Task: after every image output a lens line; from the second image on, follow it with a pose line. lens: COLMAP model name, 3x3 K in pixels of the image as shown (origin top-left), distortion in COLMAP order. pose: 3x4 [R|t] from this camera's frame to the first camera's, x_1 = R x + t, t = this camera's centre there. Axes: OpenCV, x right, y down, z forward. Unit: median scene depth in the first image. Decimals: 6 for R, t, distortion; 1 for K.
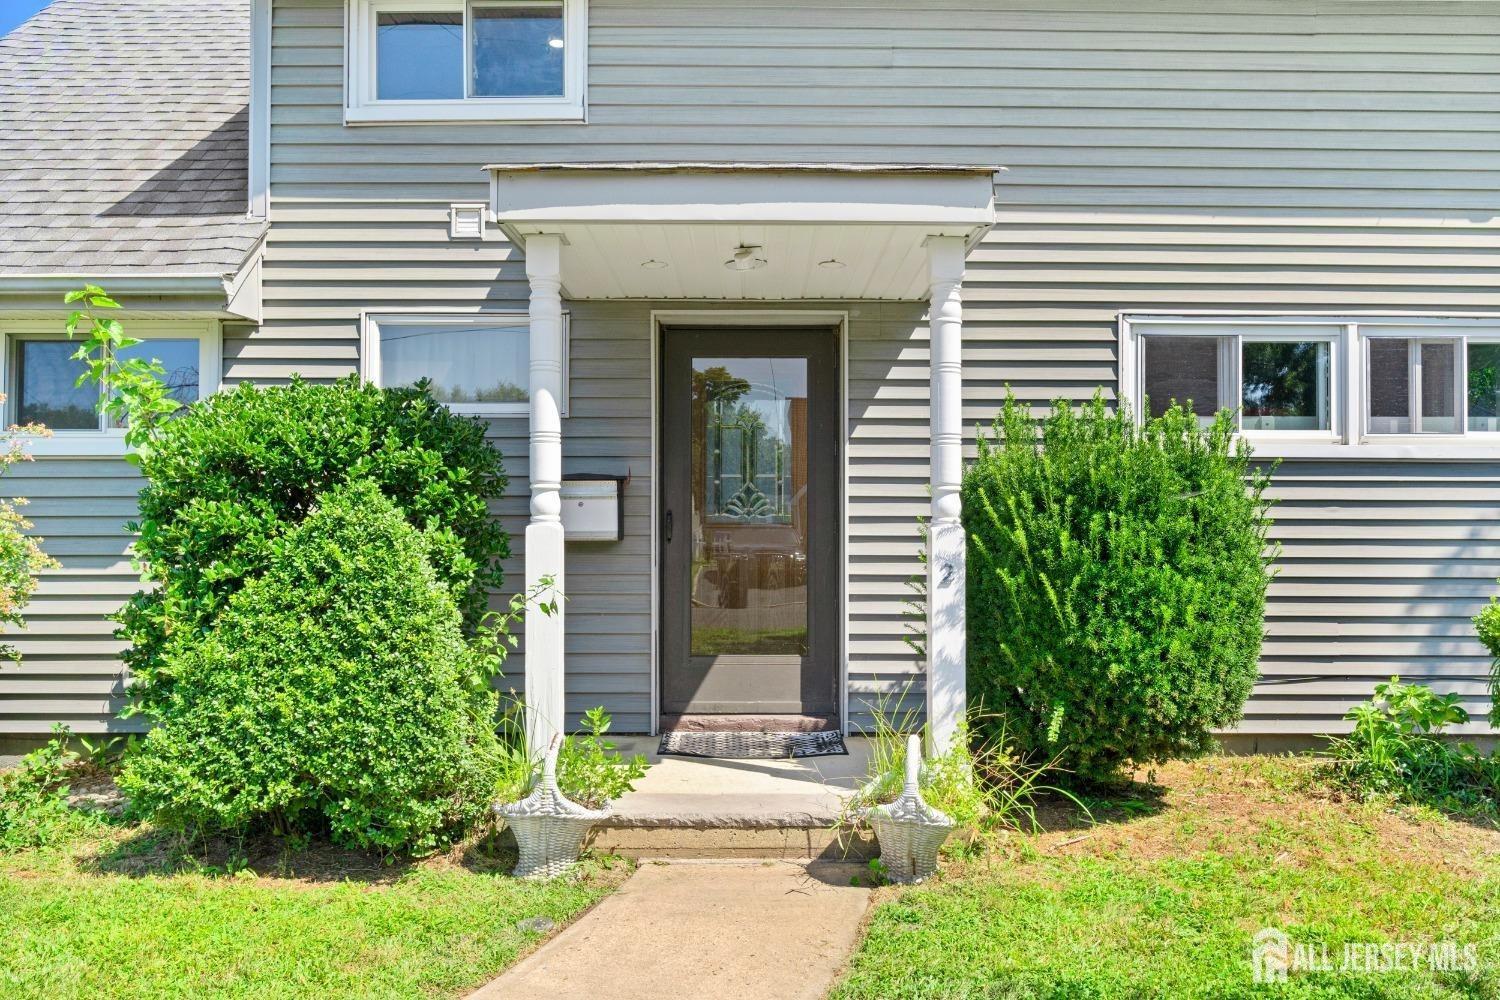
lens RADIAL K [[1155.7, 0, 750.0], [0, 1155.7, 500.0], [0, 0, 1]] dist [0.002263, 0.001952]
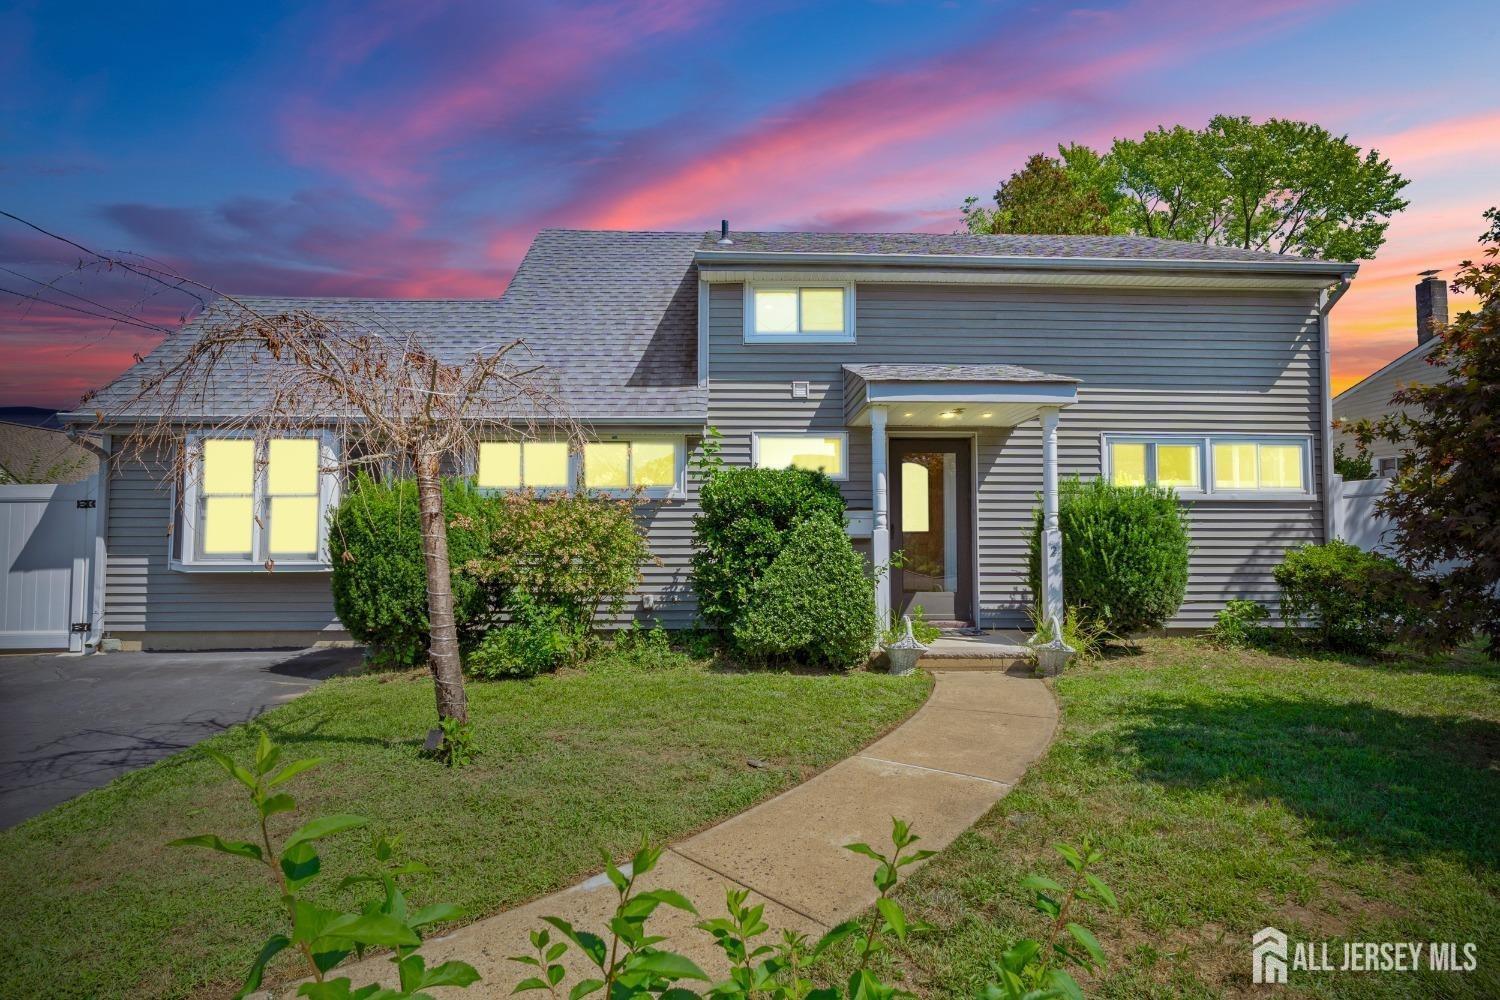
lens RADIAL K [[771.7, 0, 750.0], [0, 771.7, 500.0], [0, 0, 1]] dist [0.000238, 0.000066]
pose [[0.999695, 0.000503, 0.024700, -0.502627], [0.000222, 0.999569, -0.029342, 0.007586], [-0.024705, 0.029339, 0.999264, -0.568757]]
